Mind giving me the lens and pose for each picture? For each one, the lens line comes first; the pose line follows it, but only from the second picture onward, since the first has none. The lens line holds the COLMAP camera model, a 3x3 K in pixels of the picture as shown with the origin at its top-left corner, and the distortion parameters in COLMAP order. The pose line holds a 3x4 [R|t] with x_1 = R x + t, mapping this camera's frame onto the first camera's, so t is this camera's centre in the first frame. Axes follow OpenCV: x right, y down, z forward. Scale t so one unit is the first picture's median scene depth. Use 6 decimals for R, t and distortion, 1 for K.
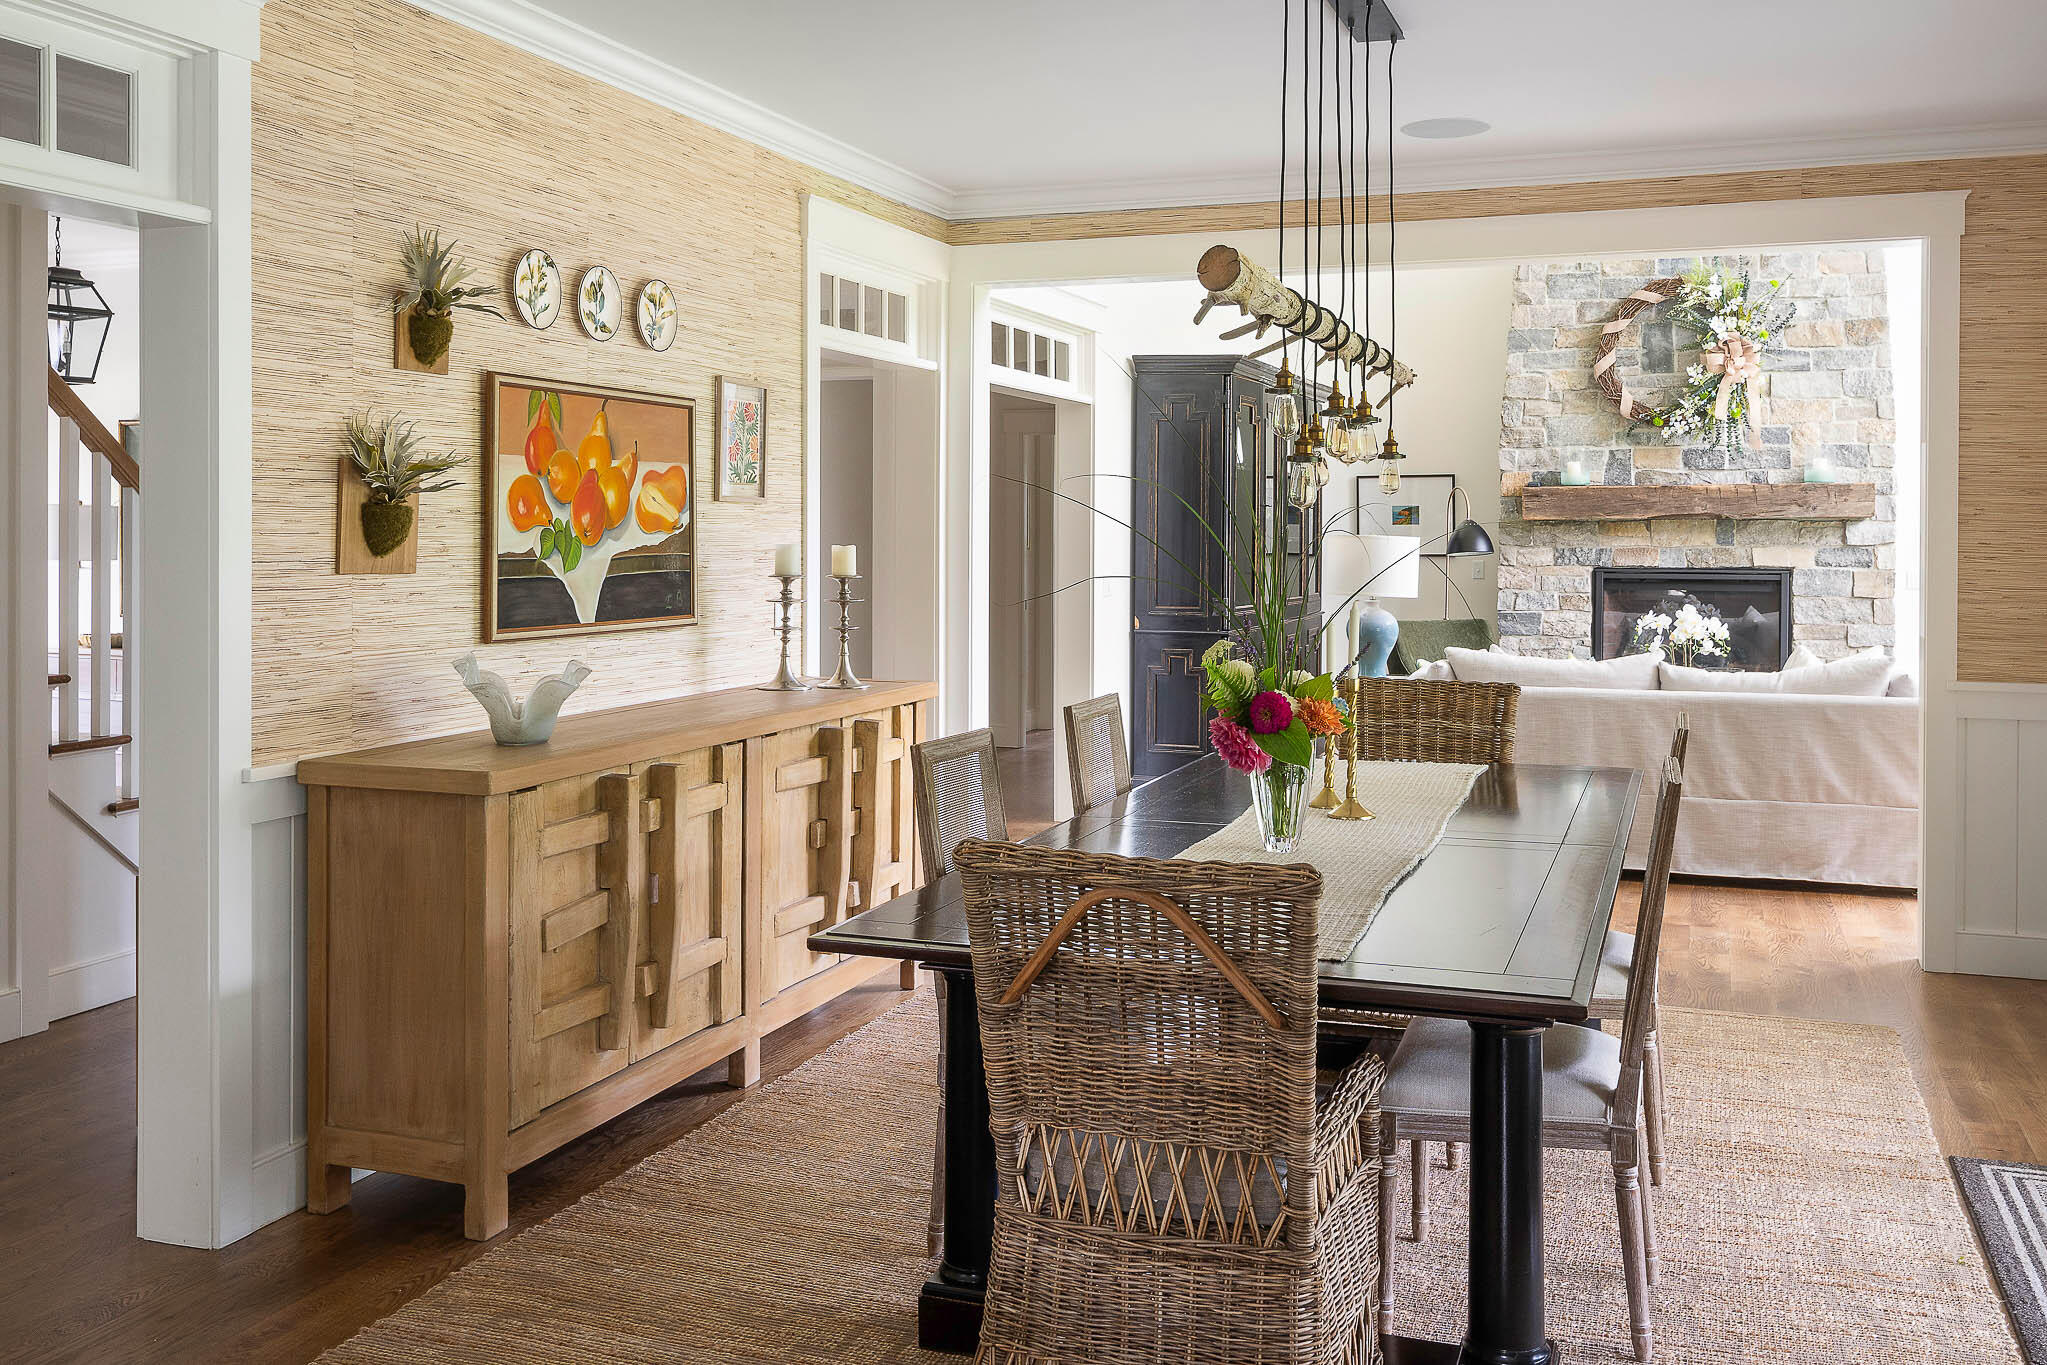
lens RADIAL K [[1817.7, 0, 1029.1], [0, 1817.7, 545.6], [0, 0, 1]] dist [-0.005954, -0.002413]
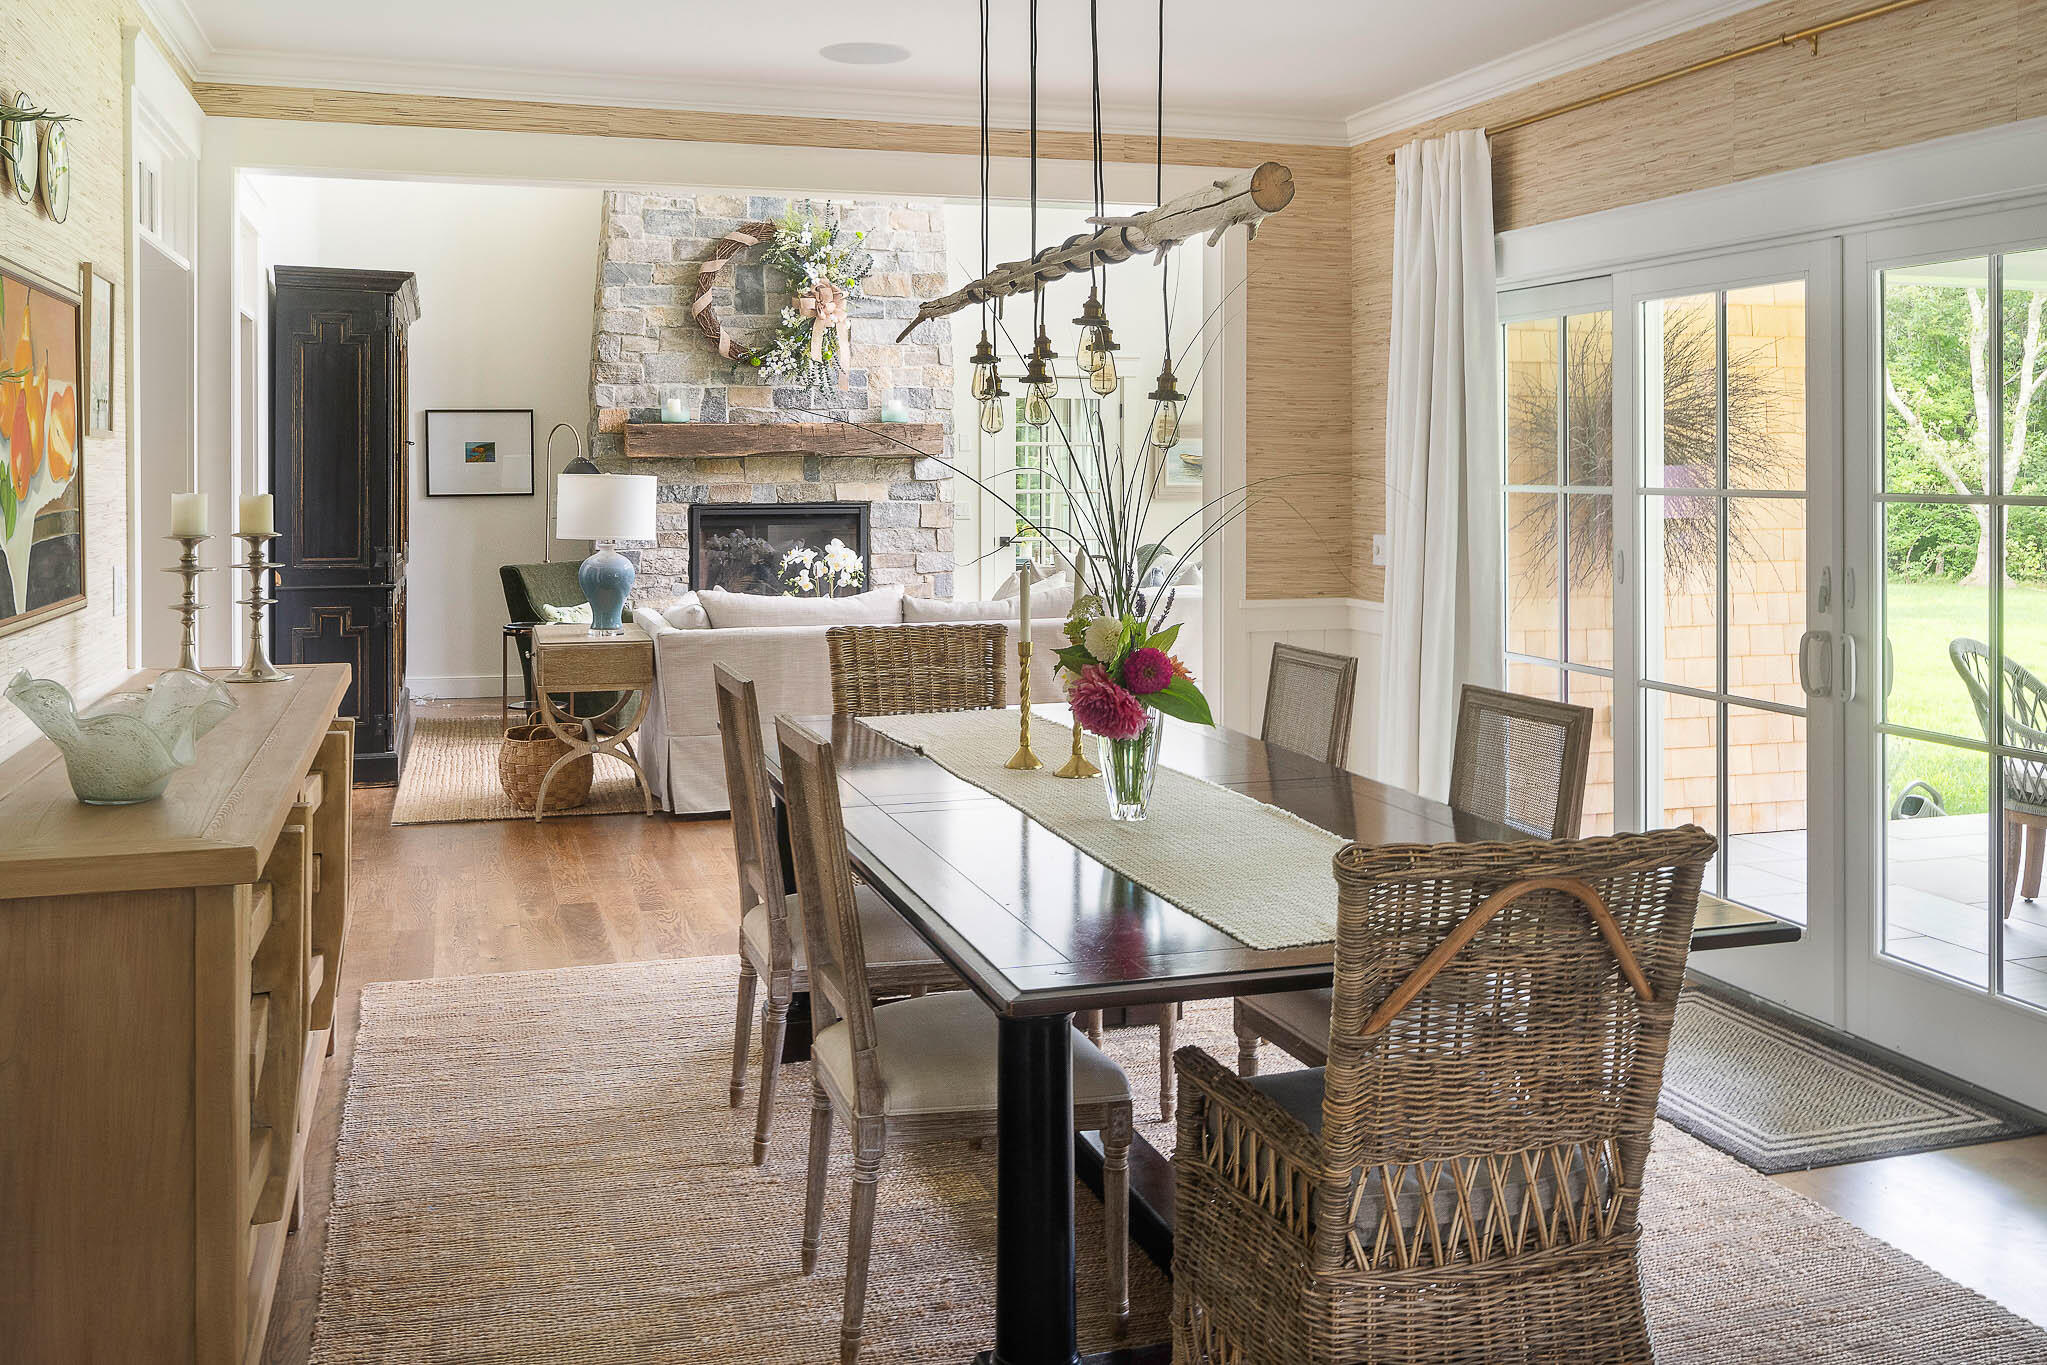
lens RADIAL K [[1800.9, 0, 1013.4], [0, 1800.9, 493.2], [0, 0, 1]] dist [-0.006911, 0.014510]
pose [[0.793801, -0.013324, 0.608031, -0.159537], [0.009116, 0.999908, 0.010010, -0.002759], [-0.608109, -0.002403, 0.793850, 0.105103]]
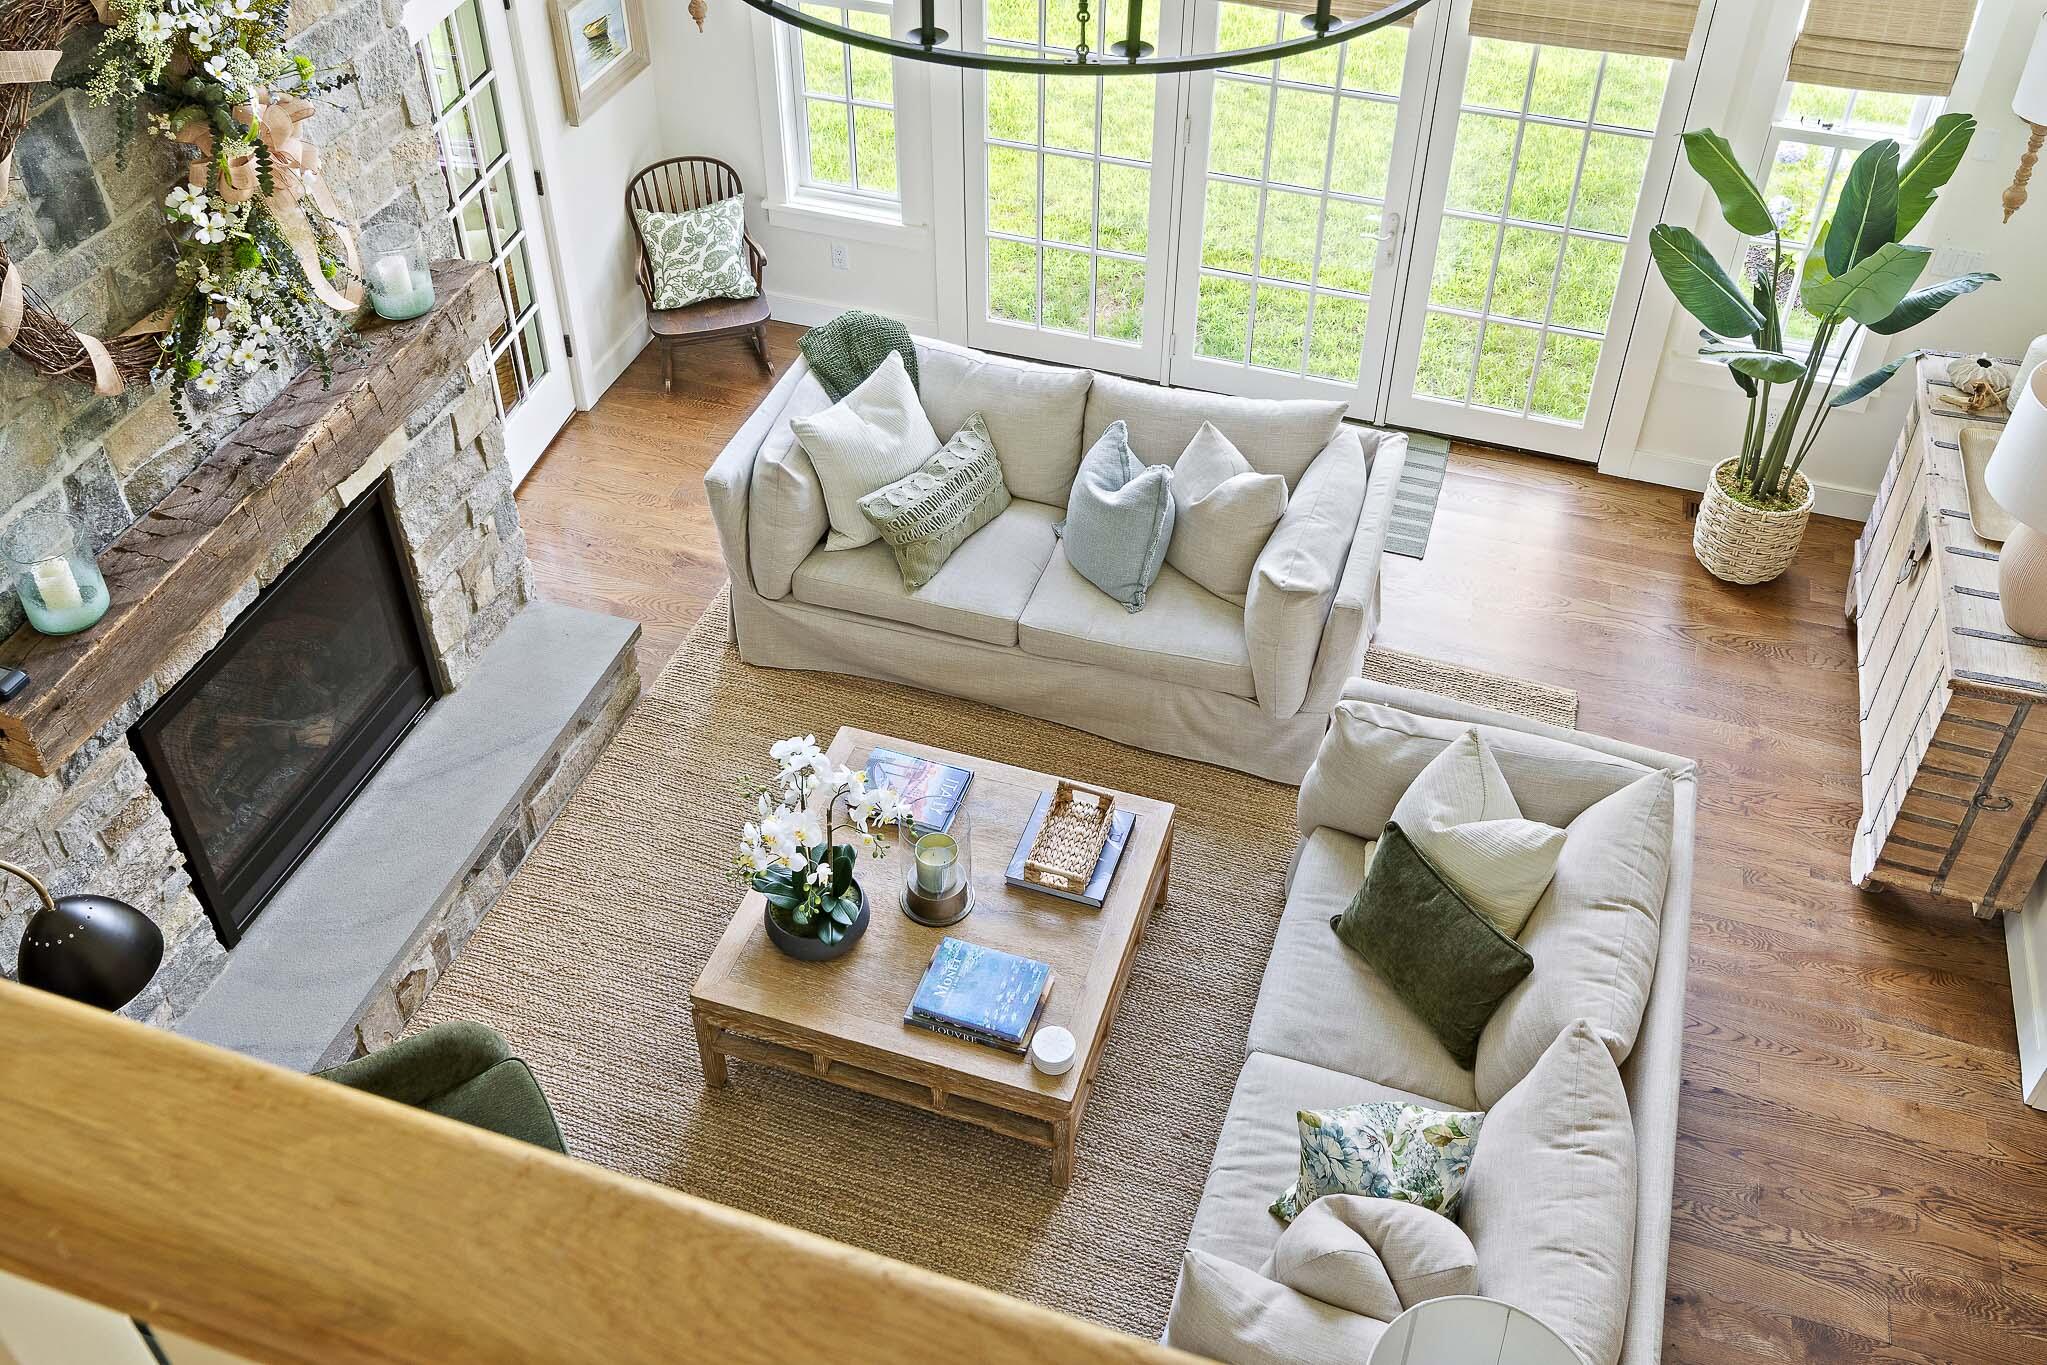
lens RADIAL K [[1817.7, 0, 1029.1], [0, 1817.7, 545.6], [0, 0, 1]] dist [-0.005954, -0.002413]
pose [[-0.040088, -0.633983, 0.772308, 0.015174], [0.004027, 0.772820, 0.634612, -0.288196], [-0.999188, 0.028550, -0.028428, 0.842891]]
